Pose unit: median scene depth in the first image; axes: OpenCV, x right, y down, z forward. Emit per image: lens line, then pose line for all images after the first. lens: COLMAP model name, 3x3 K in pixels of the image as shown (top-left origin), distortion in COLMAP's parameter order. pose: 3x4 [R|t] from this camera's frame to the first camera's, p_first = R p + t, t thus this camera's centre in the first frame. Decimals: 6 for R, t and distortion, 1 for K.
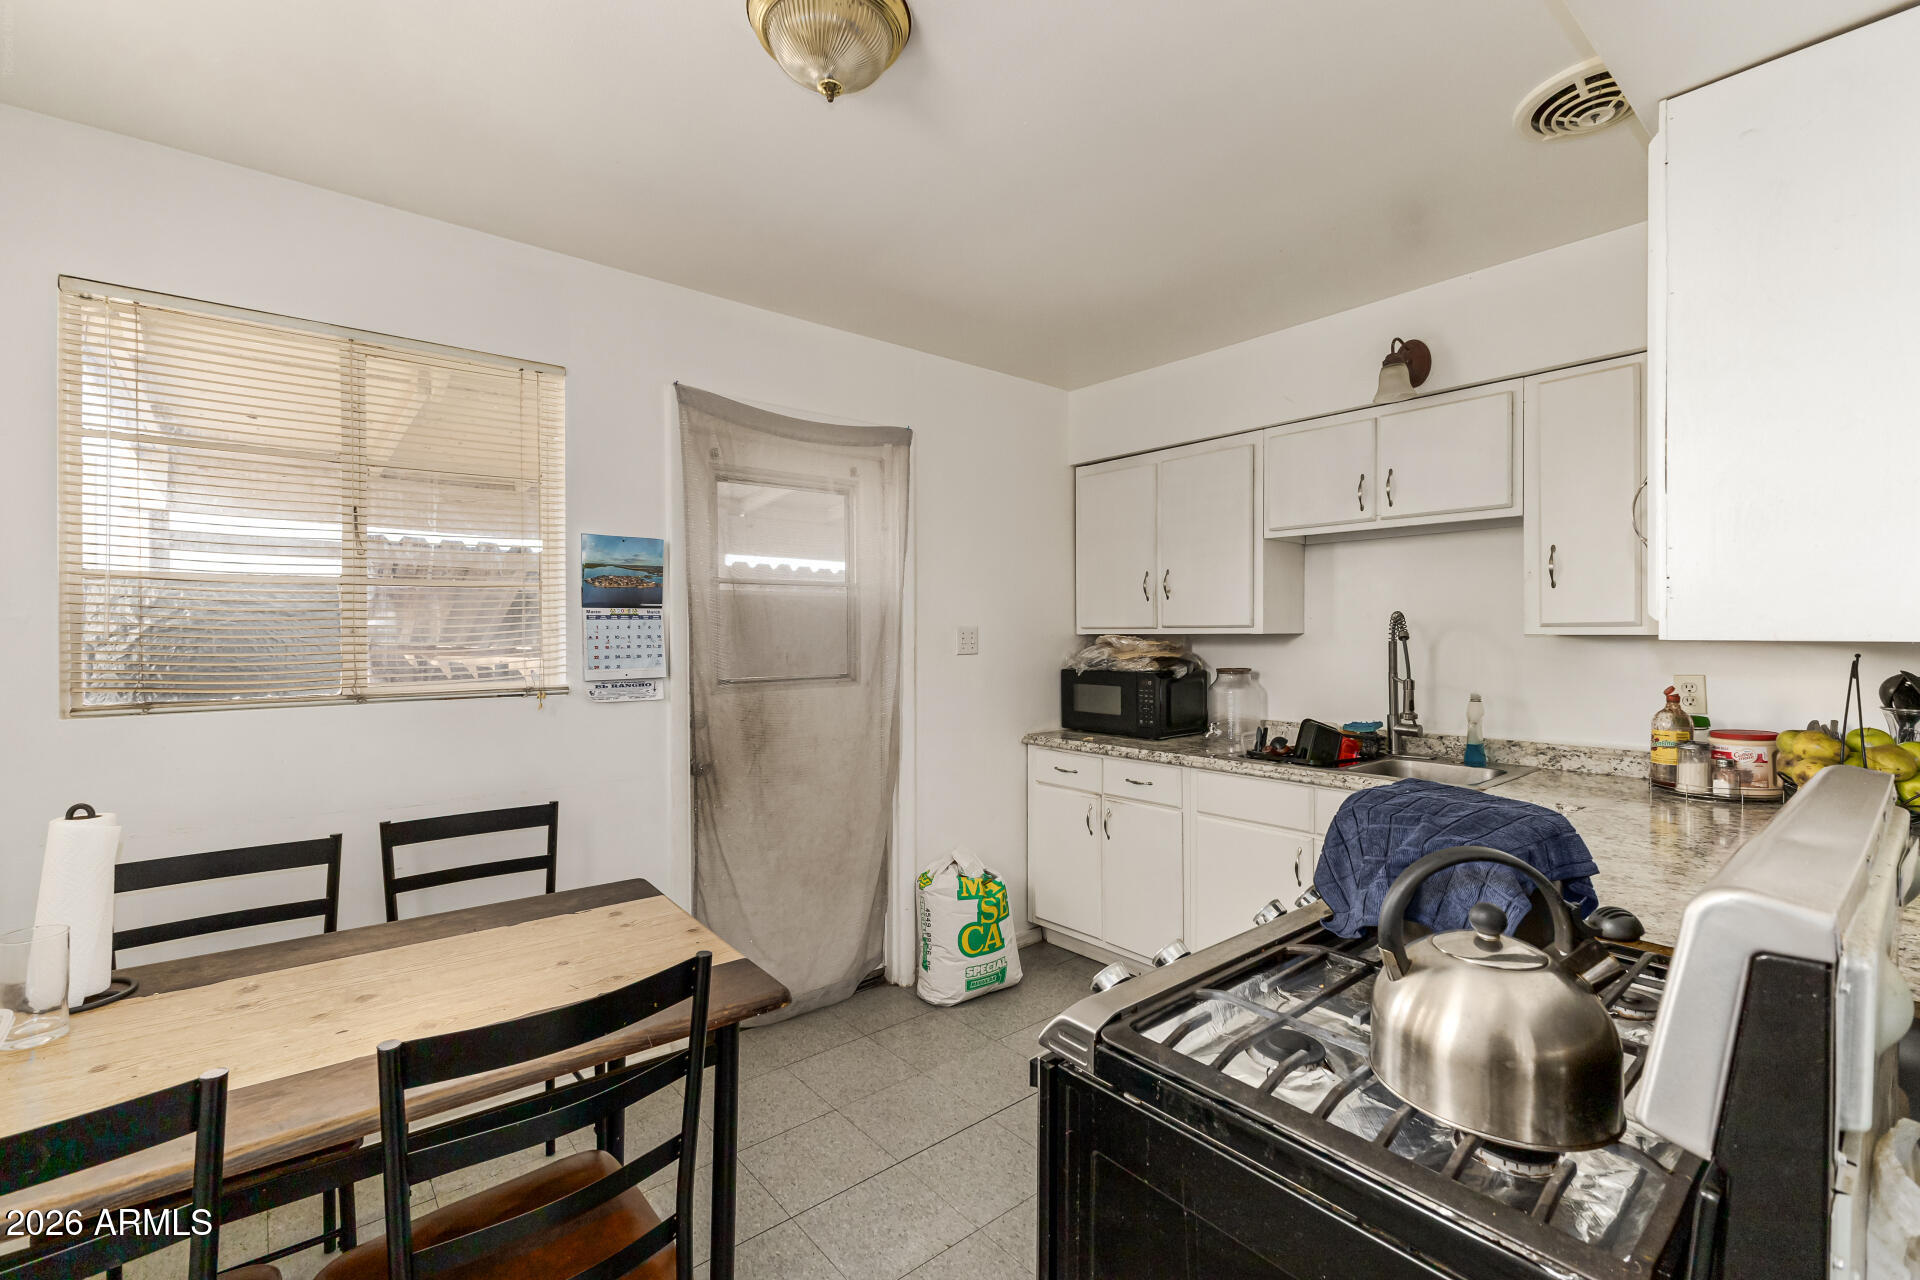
lens RADIAL K [[838.5, 0, 958.0], [0, 838.5, 639.2], [0, 0, 1]] dist [0.013058, -0.003720]
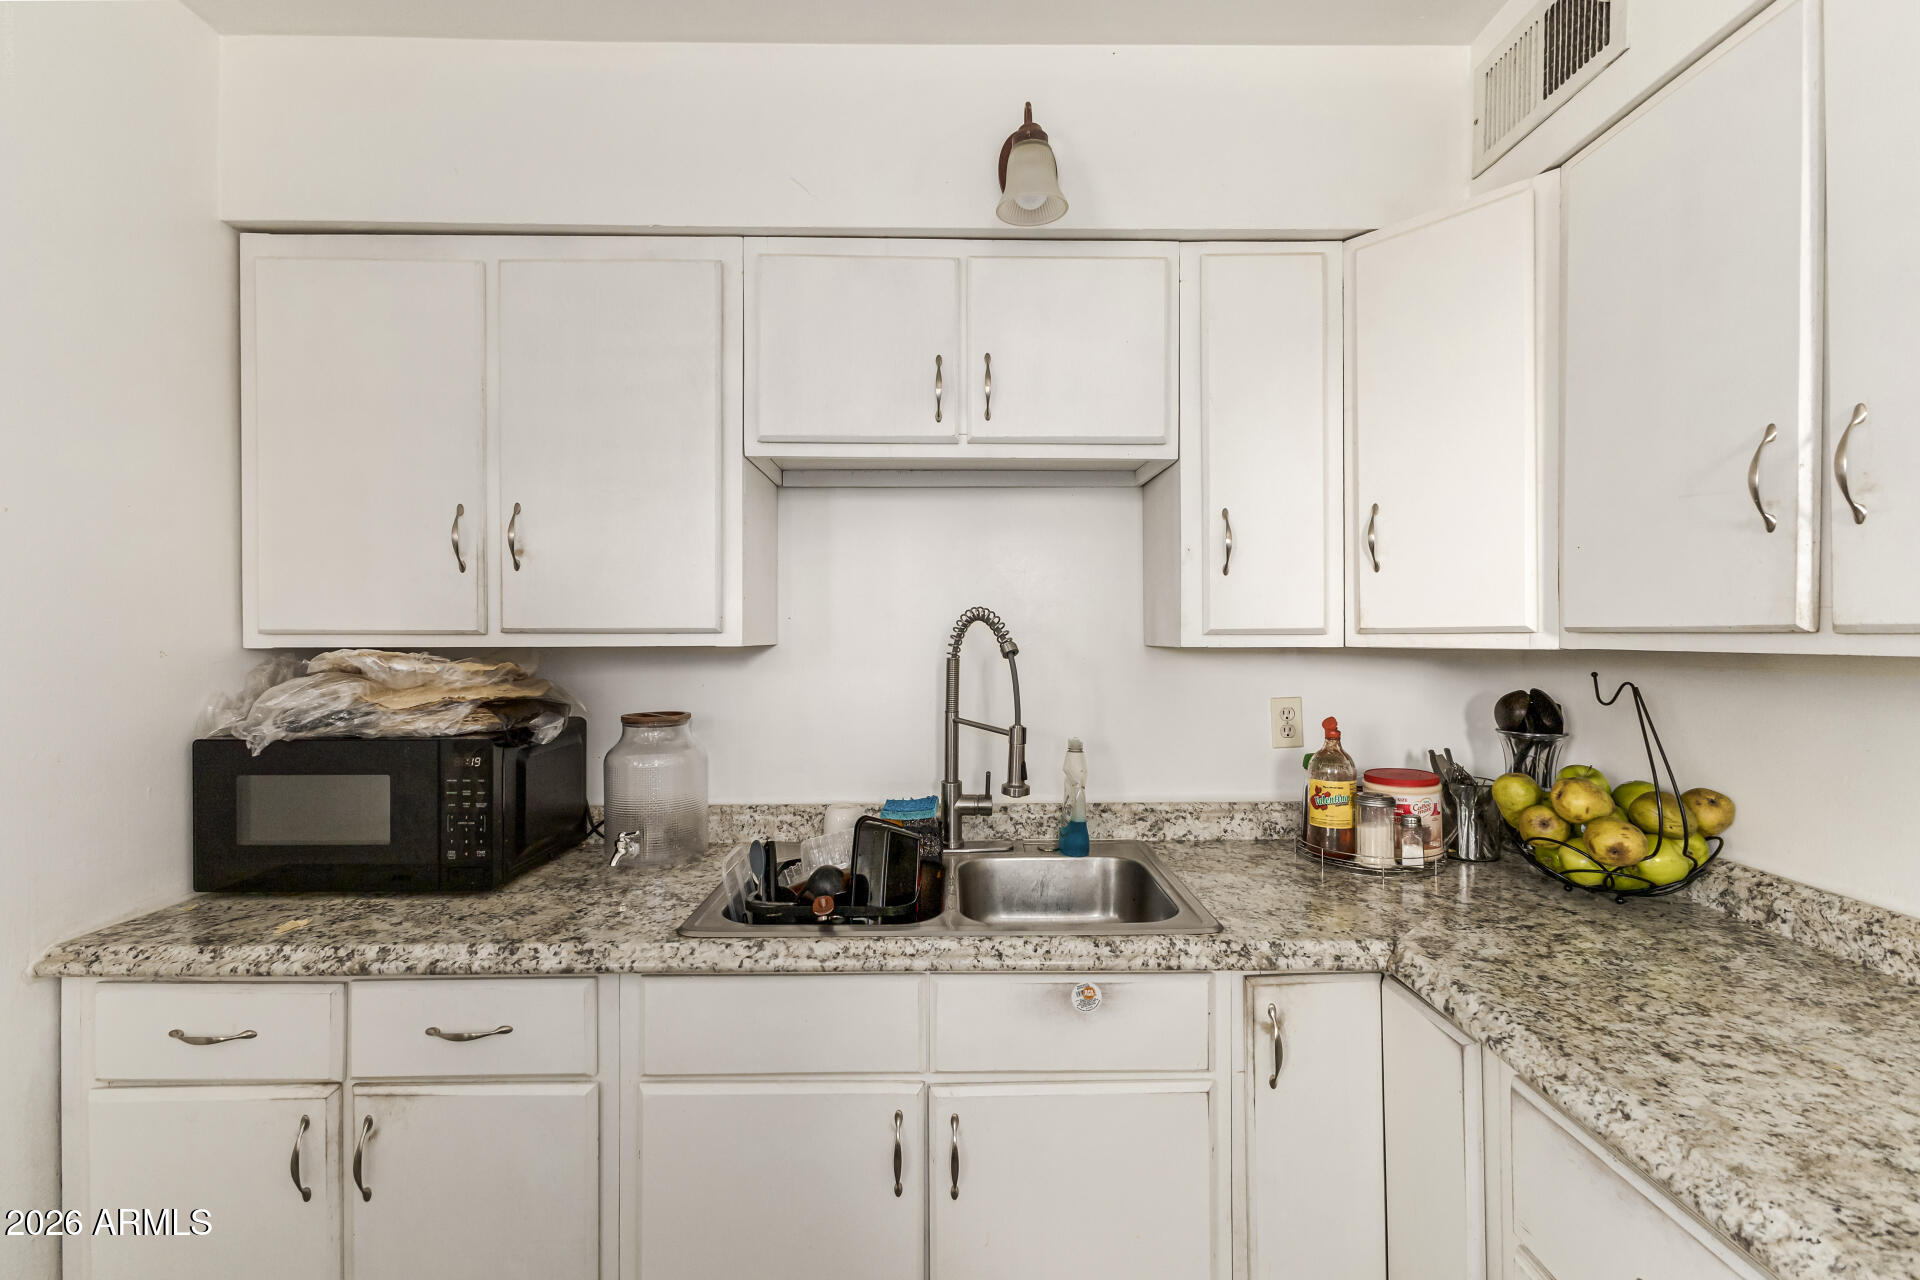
lens RADIAL K [[838.5, 0, 953.3], [0, 838.5, 636.7], [0, 0, 1]] dist [0.013058, -0.003720]
pose [[0.645192, 0.002820, 0.764015, 0.057123], [0.005798, 0.999946, -0.008587, -0.006436], [-0.763999, 0.009970, 0.645141, 0.532520]]
